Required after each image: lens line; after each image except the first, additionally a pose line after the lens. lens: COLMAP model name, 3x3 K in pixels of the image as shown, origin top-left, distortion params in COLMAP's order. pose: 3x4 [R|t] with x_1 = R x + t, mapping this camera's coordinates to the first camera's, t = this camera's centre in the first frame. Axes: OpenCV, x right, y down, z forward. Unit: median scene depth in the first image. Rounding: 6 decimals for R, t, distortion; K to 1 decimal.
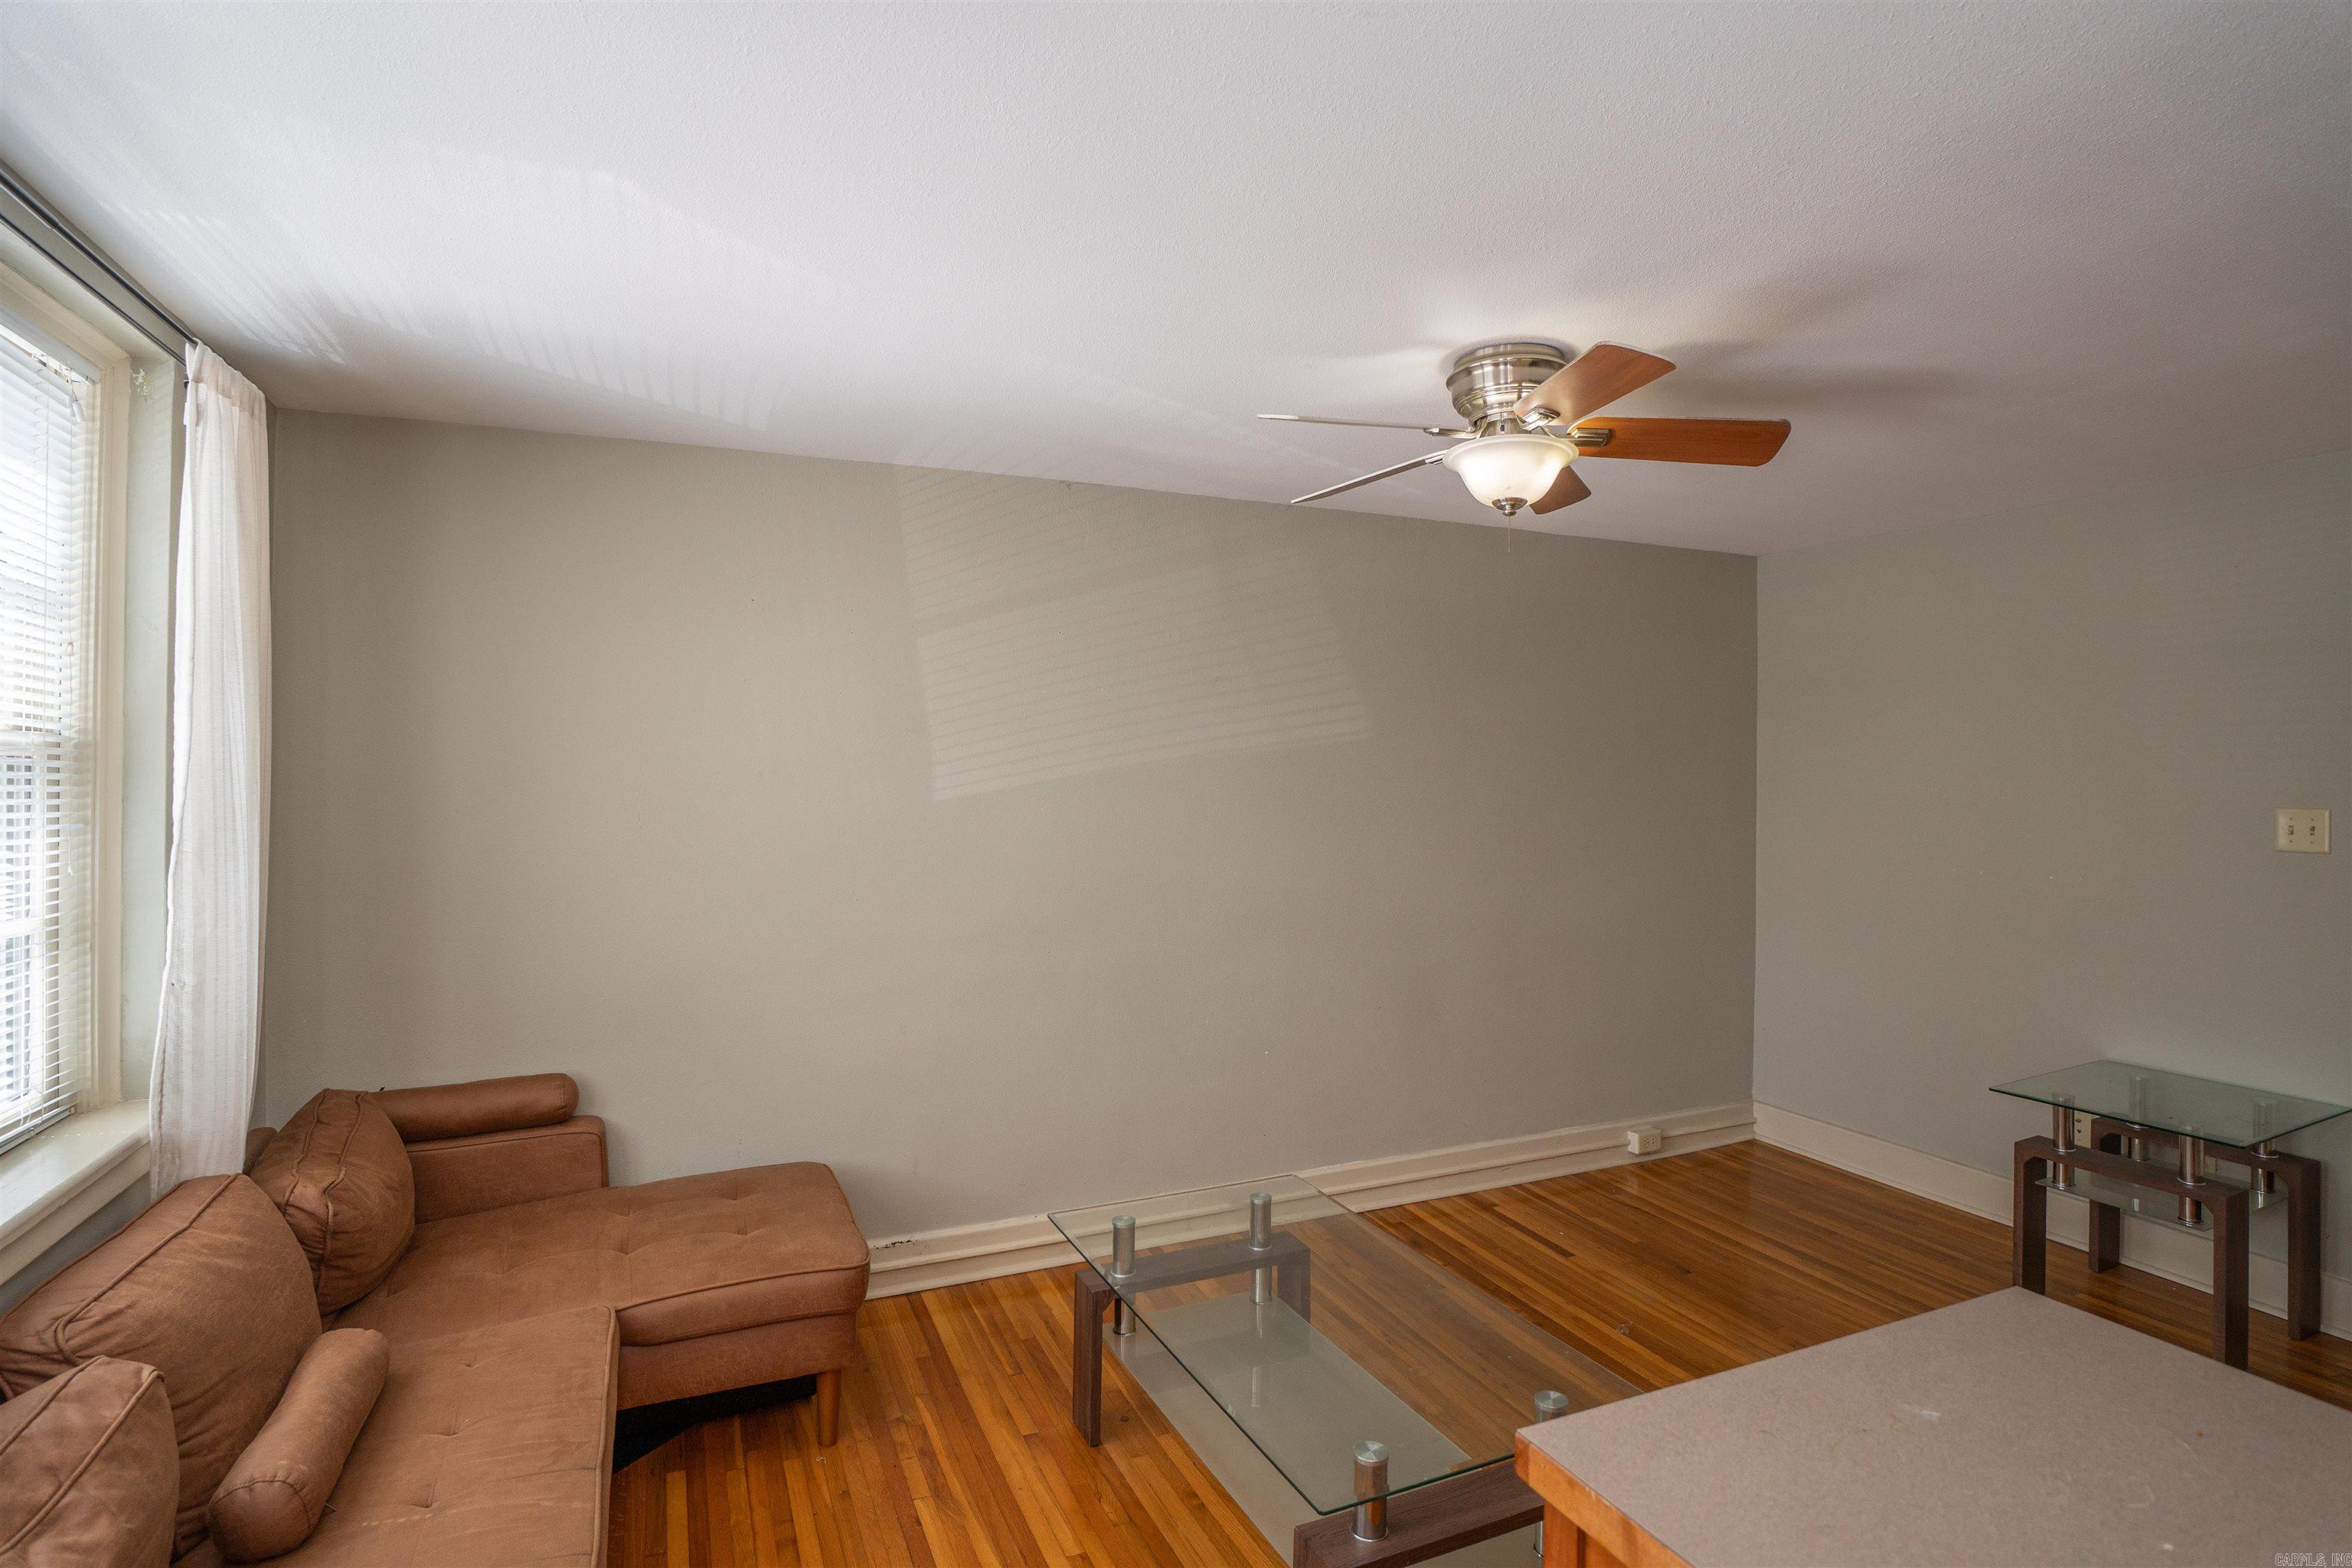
lens RADIAL K [[1167.0, 0, 1176.7], [0, 1167.0, 763.0], [0, 0, 1]] dist [-0.046177, 0.009347]
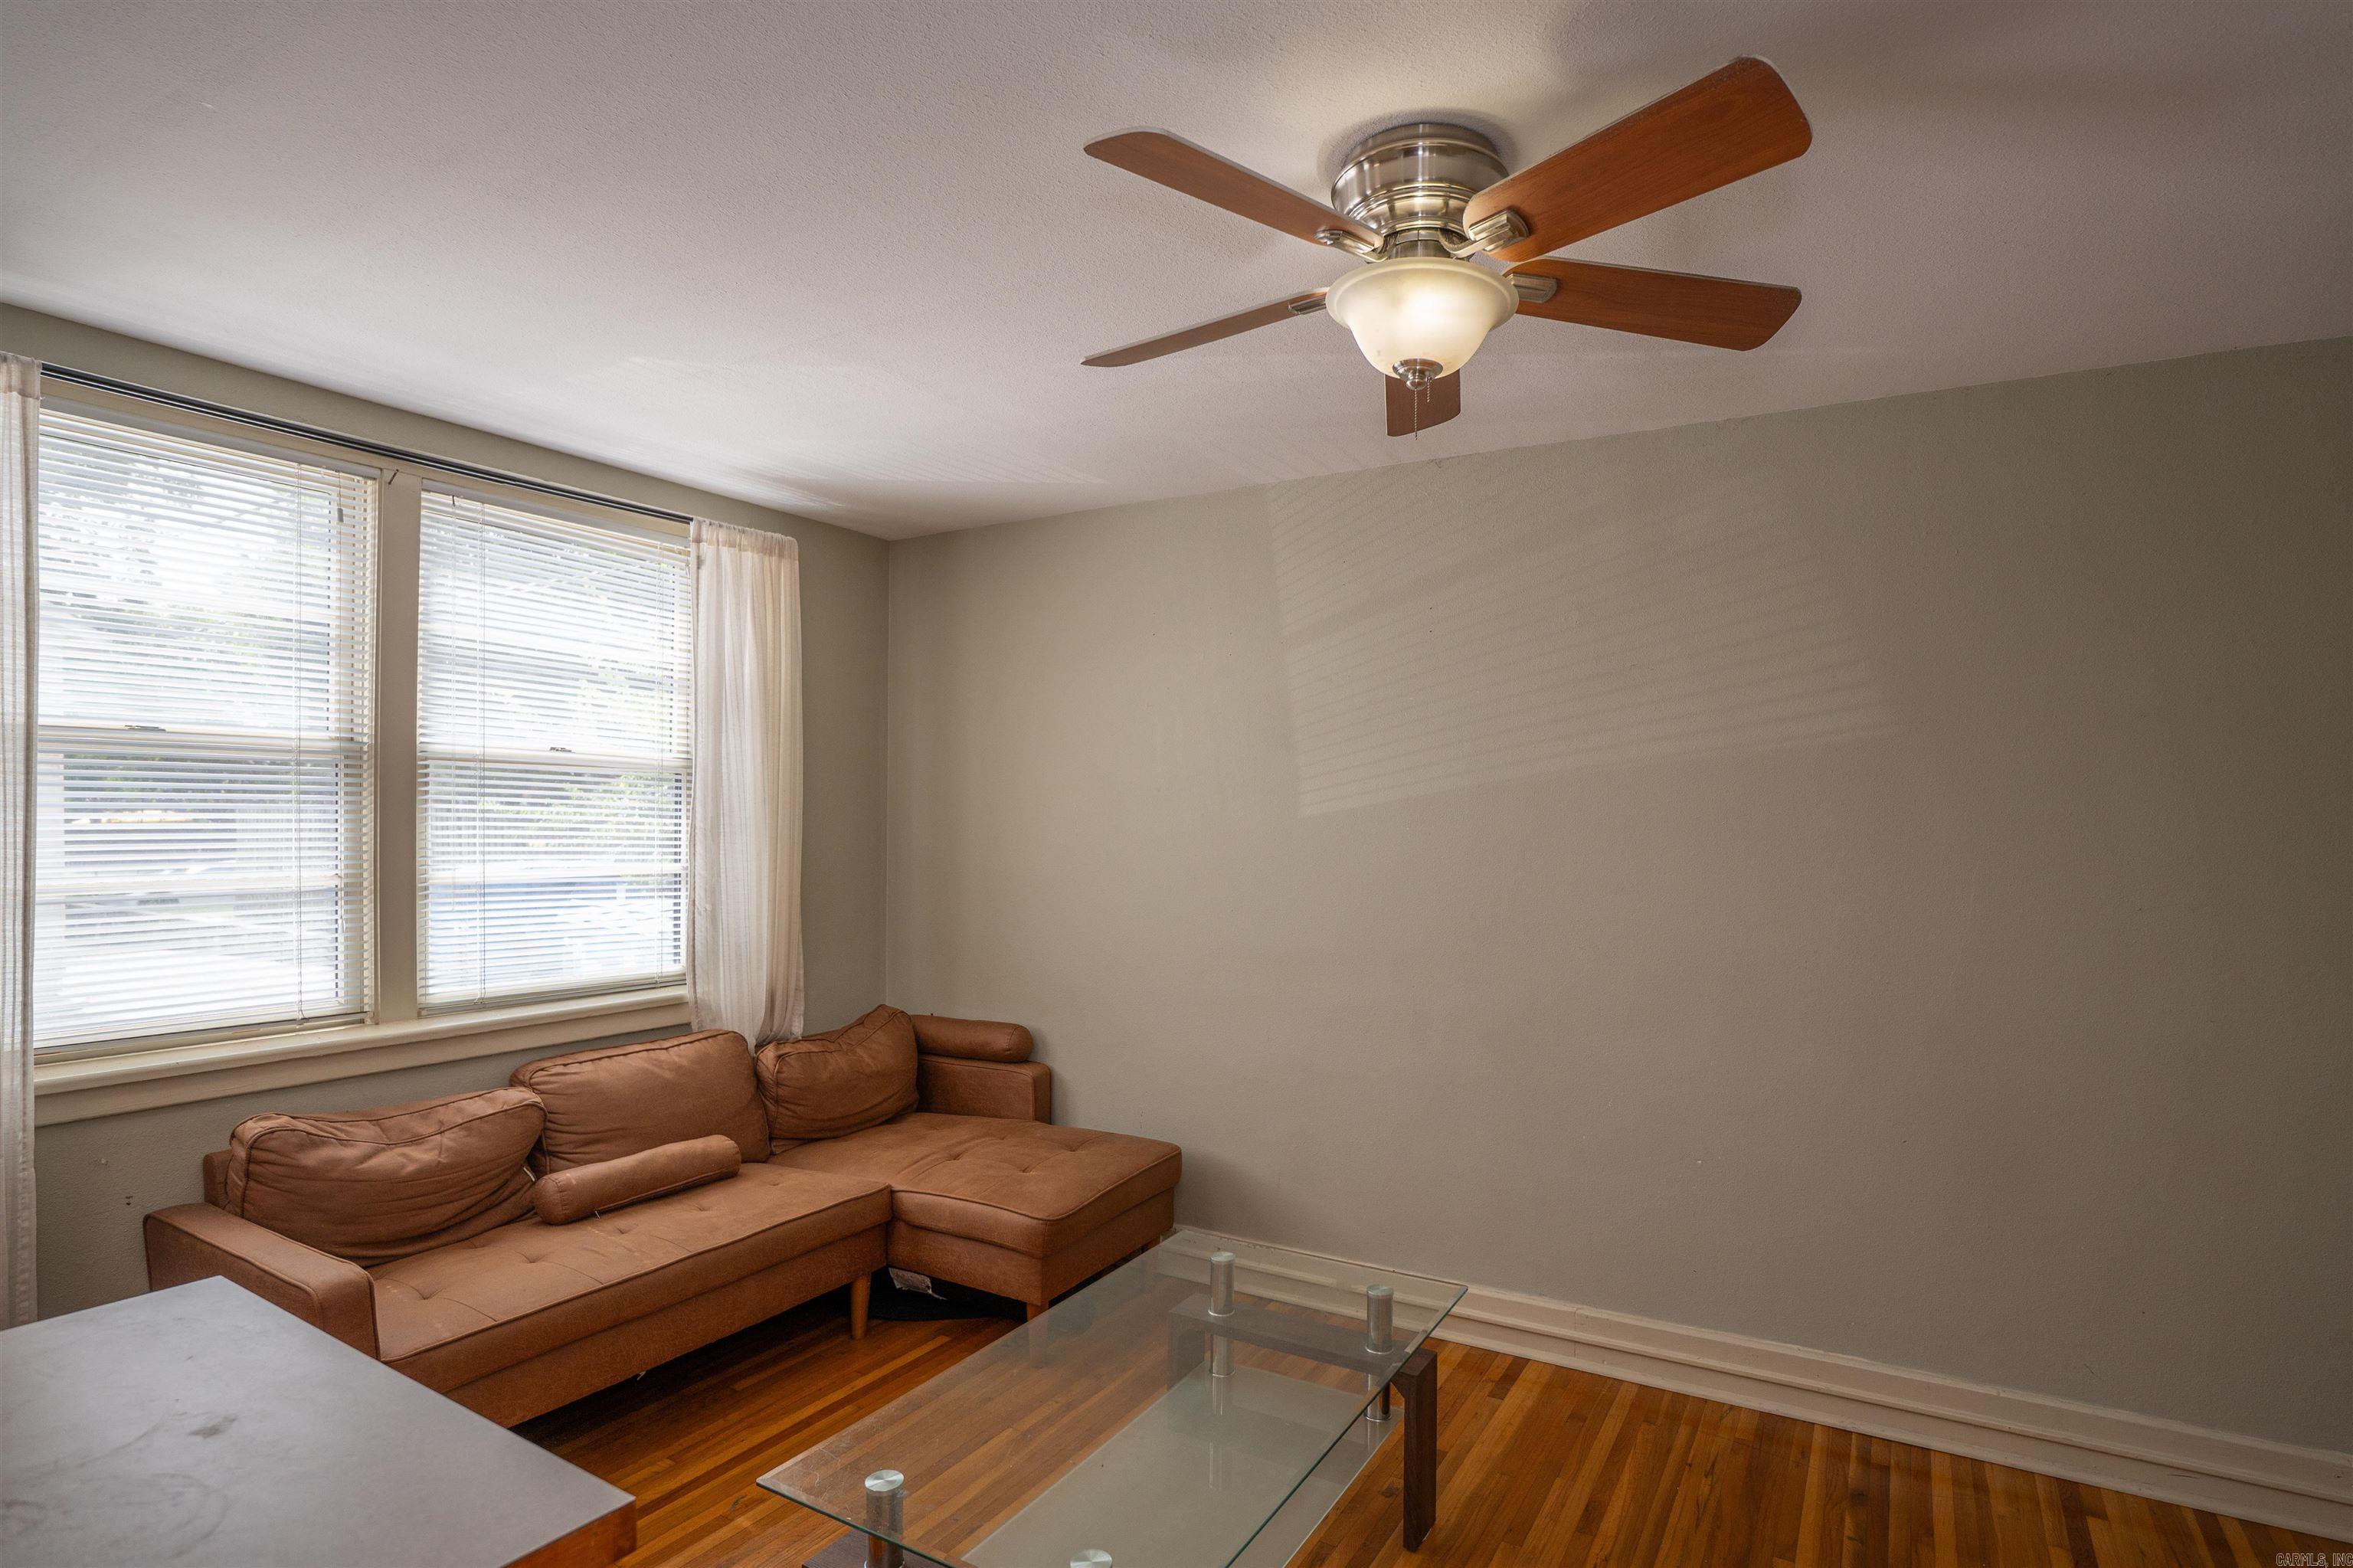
lens RADIAL K [[1167.5, 0, 1204.4], [0, 1167.5, 835.8], [0, 0, 1]] dist [-0.046177, 0.009347]
pose [[0.599600, 0.013033, -0.800194, 0.617648], [-0.010177, 0.999911, 0.008659, 0.047094], [0.800235, 0.002952, 0.599679, 0.390783]]
